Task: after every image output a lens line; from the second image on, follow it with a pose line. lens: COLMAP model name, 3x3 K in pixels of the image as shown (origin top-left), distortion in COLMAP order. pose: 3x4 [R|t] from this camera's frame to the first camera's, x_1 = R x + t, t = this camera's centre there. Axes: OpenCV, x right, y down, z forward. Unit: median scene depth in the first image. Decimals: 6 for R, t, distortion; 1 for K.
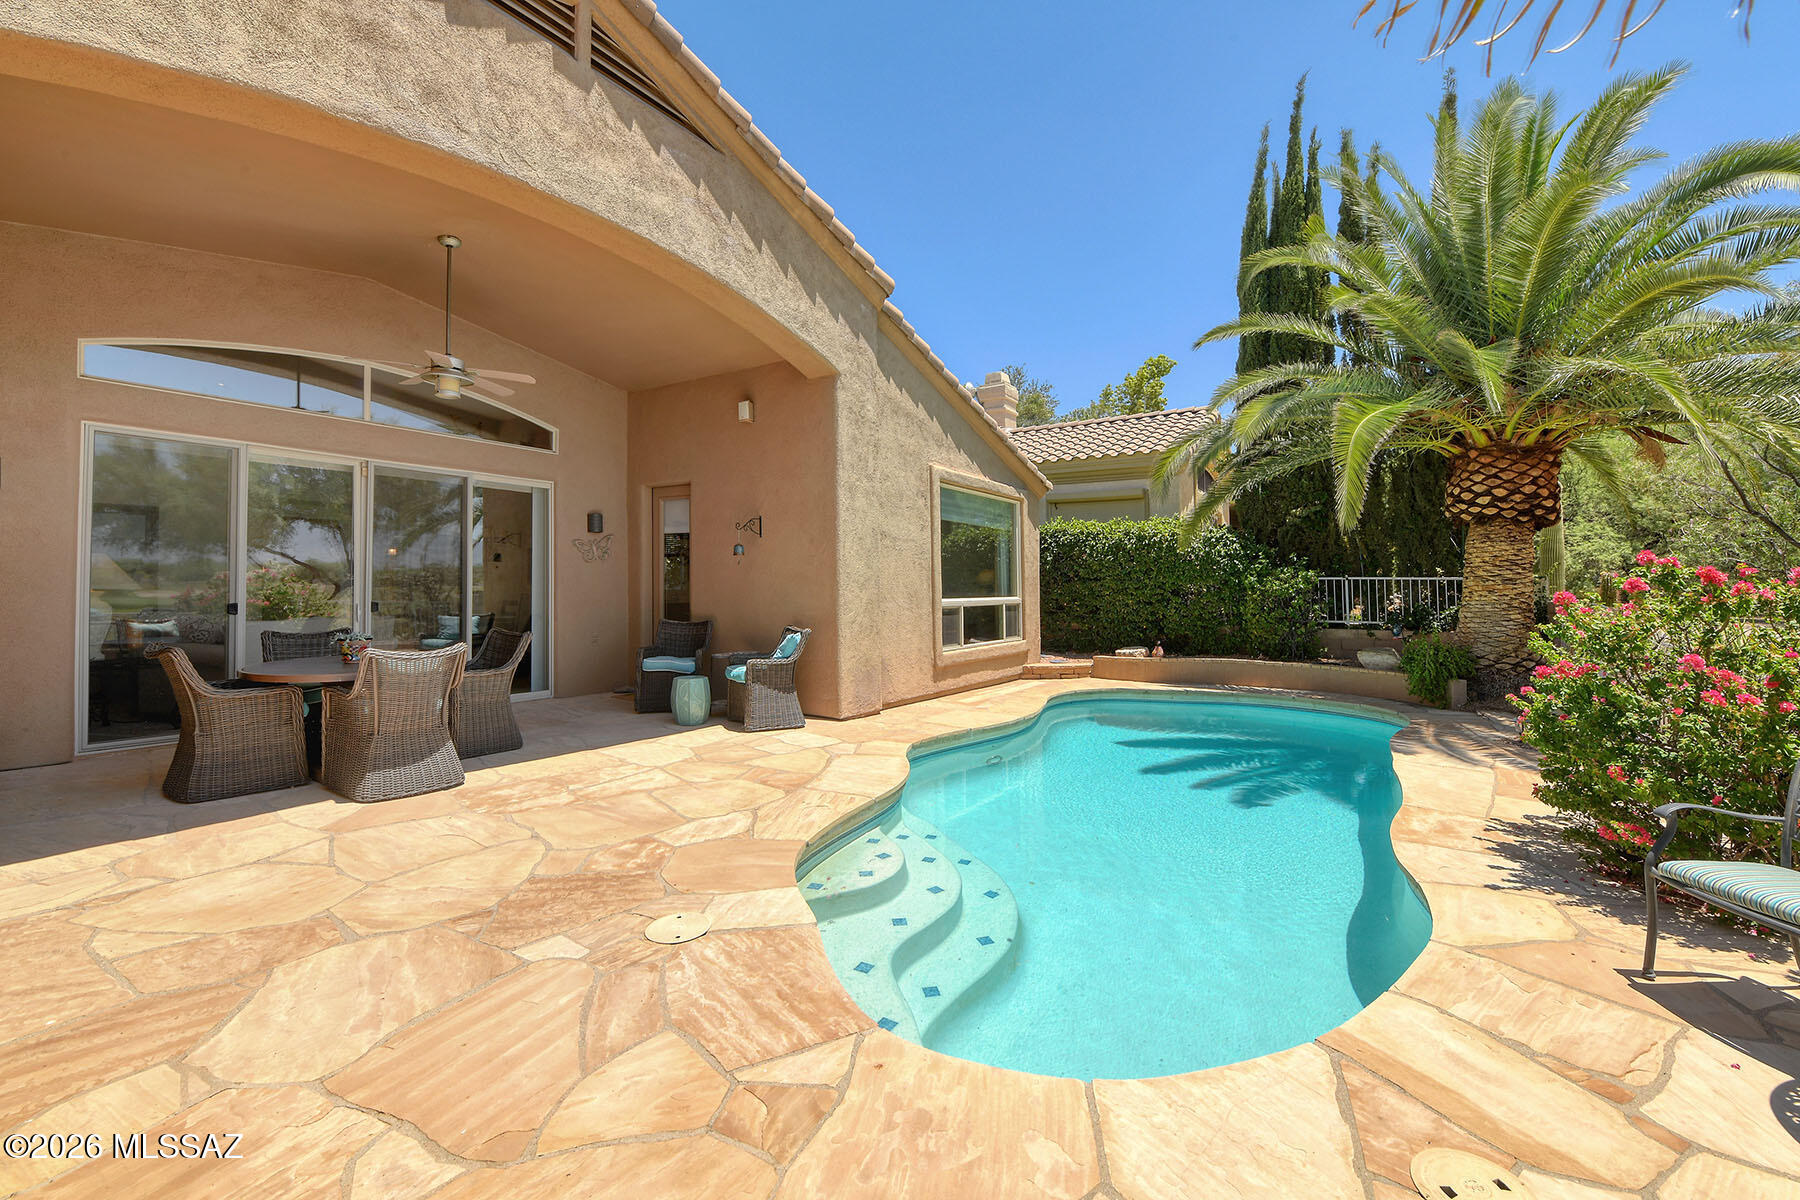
lens RADIAL K [[745.0, 0, 907.1], [0, 745.0, 584.8], [0, 0, 1]] dist [-0.015858, -0.001027]
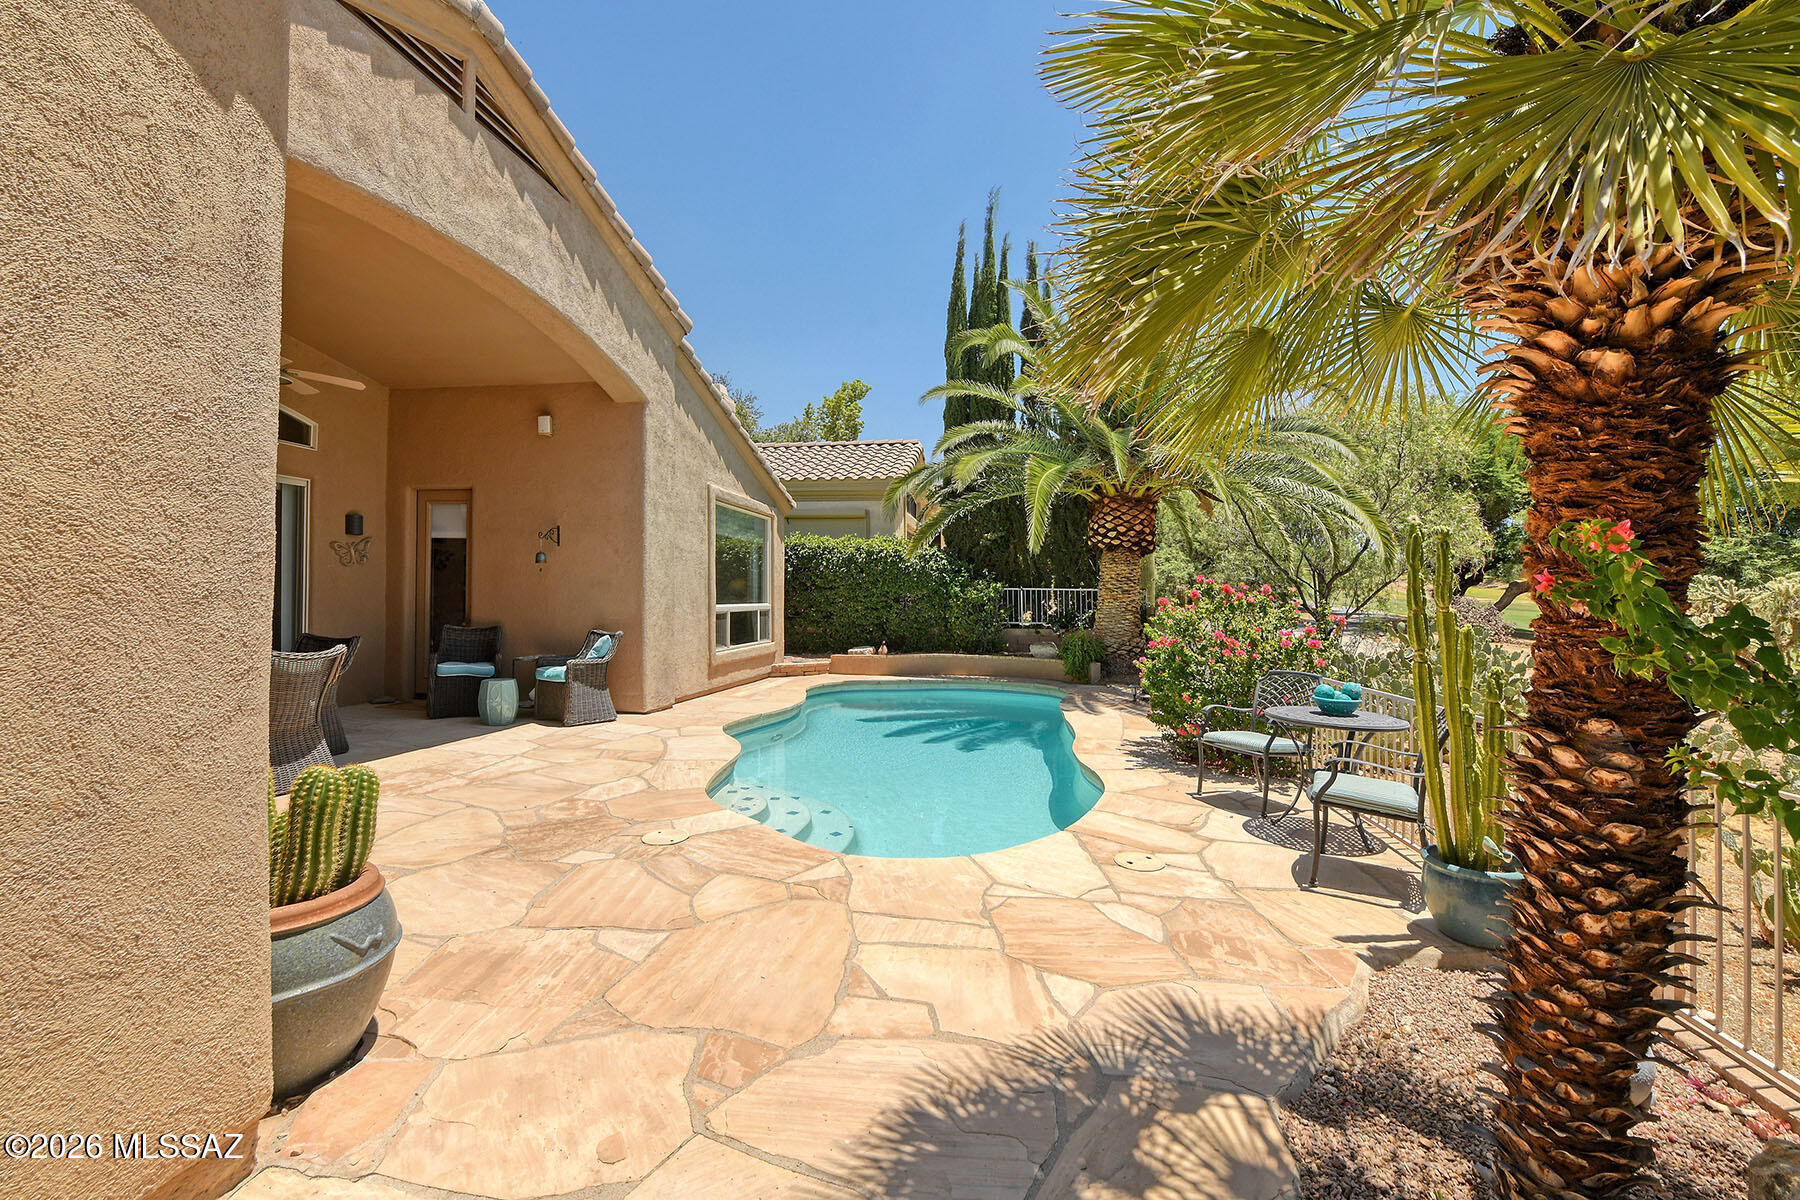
lens RADIAL K [[826.6, 0, 891.6], [0, 826.6, 602.2], [0, 0, 1]] dist [-0.015417, -0.000876]
pose [[0.909365, 0.000791, 0.415999, -0.270946], [-0.004833, 0.999951, 0.008664, 0.003830], [-0.415971, -0.009889, 0.909324, -0.274608]]
